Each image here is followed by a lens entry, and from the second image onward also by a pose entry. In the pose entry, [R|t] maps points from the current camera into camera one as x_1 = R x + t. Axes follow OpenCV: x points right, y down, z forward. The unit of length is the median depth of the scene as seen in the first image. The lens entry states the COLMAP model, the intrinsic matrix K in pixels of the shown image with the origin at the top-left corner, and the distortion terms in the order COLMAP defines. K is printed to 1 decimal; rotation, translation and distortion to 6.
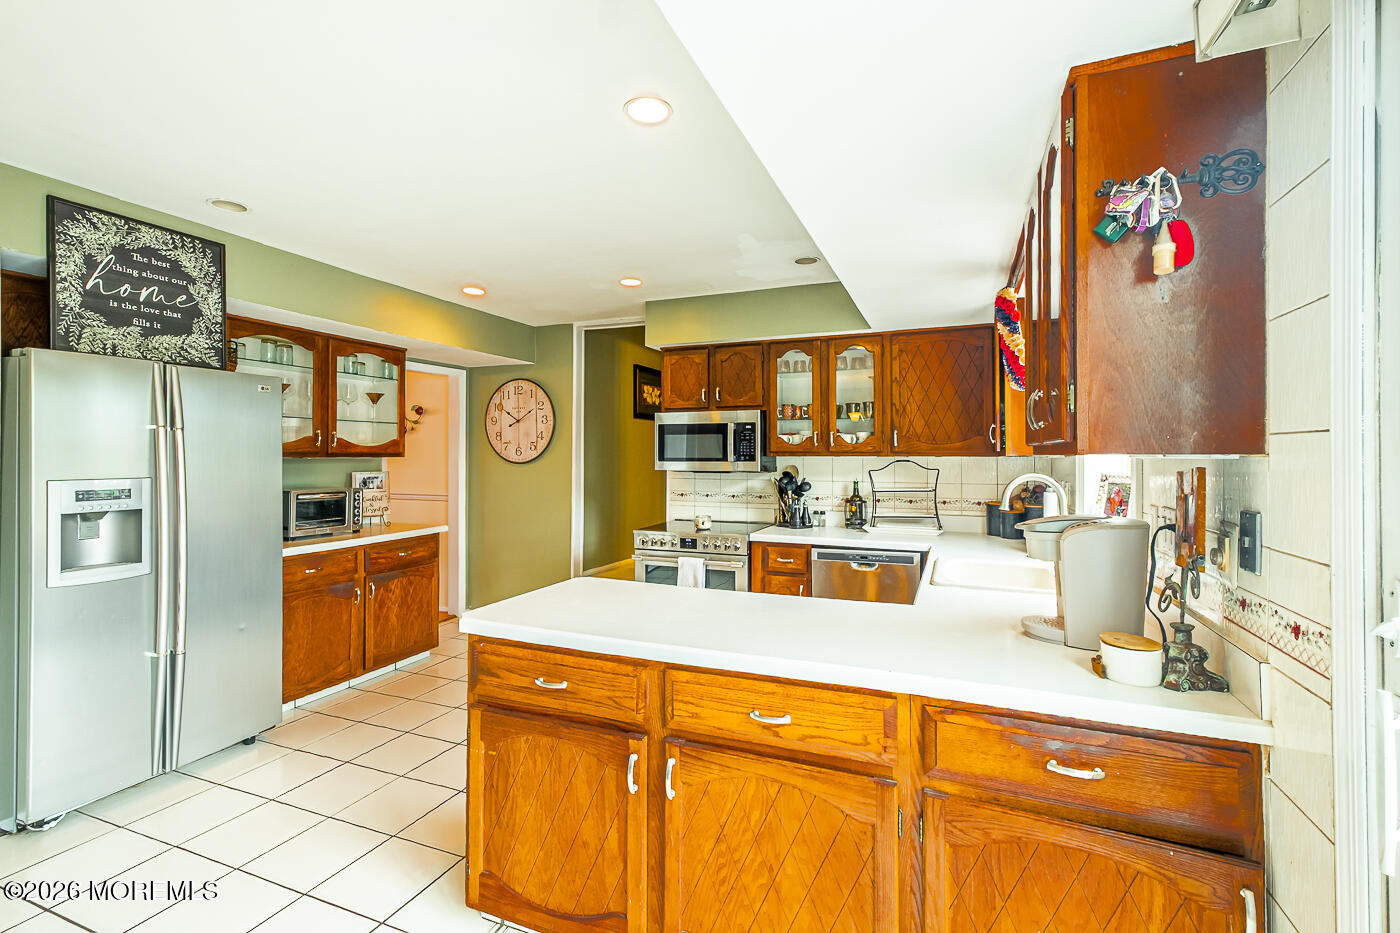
lens RADIAL K [[630.4, 0, 700.0], [0, 630.4, 466.5], [0, 0, 1]] dist [-0.000709, -0.000105]
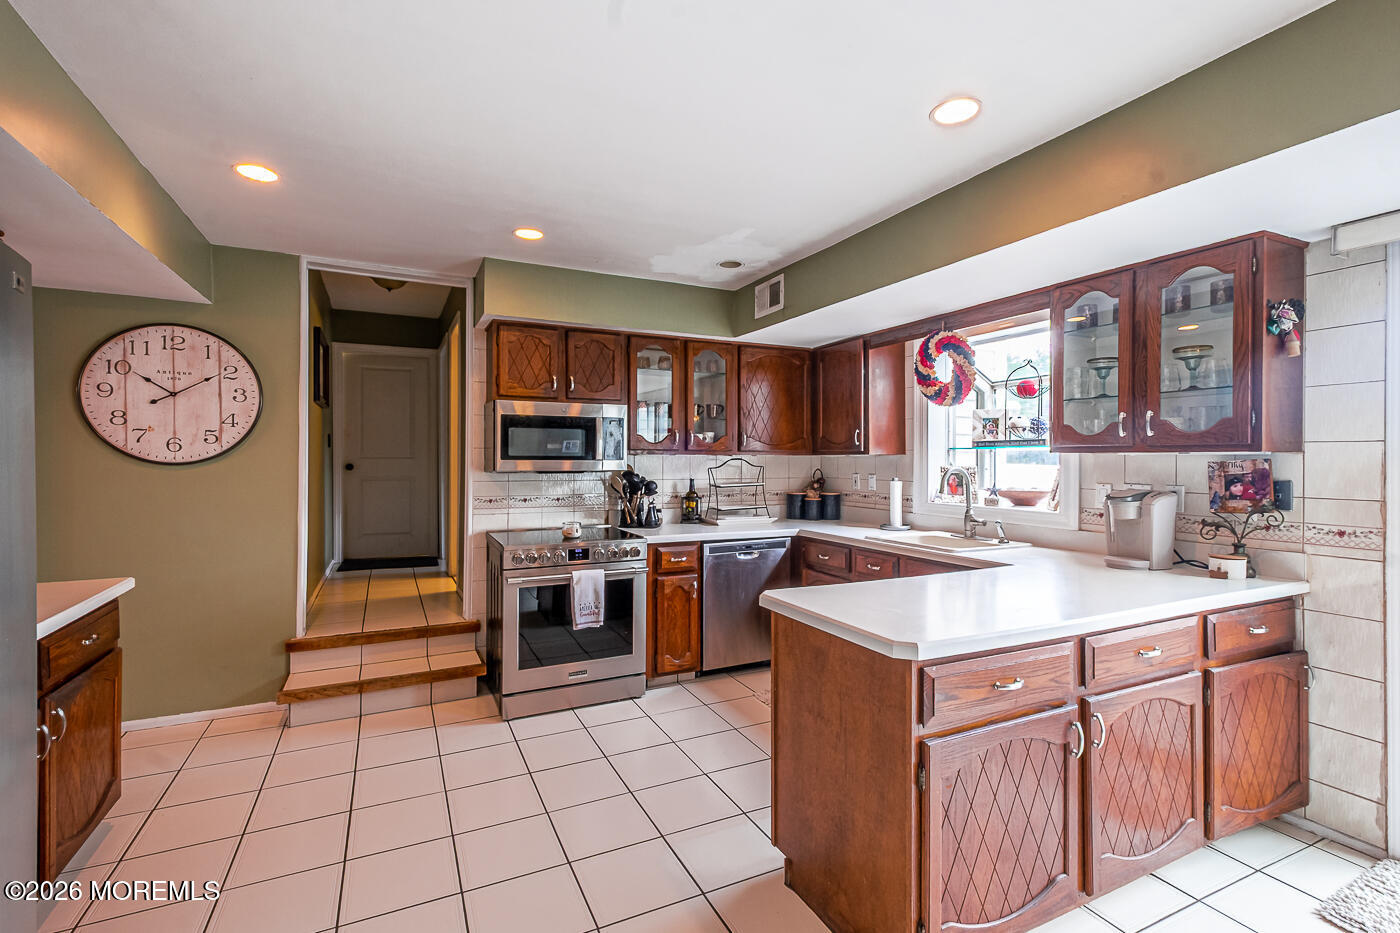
lens RADIAL K [[625.7, 0, 700.0], [0, 625.7, 466.5], [0, 0, 1]] dist [0.014156, 0.000048]
pose [[0.666928, -0.009818, 0.745058, -0.513984], [0.010161, 0.999940, 0.004081, -0.000555], [-0.745053, 0.004849, 0.666987, 0.285401]]
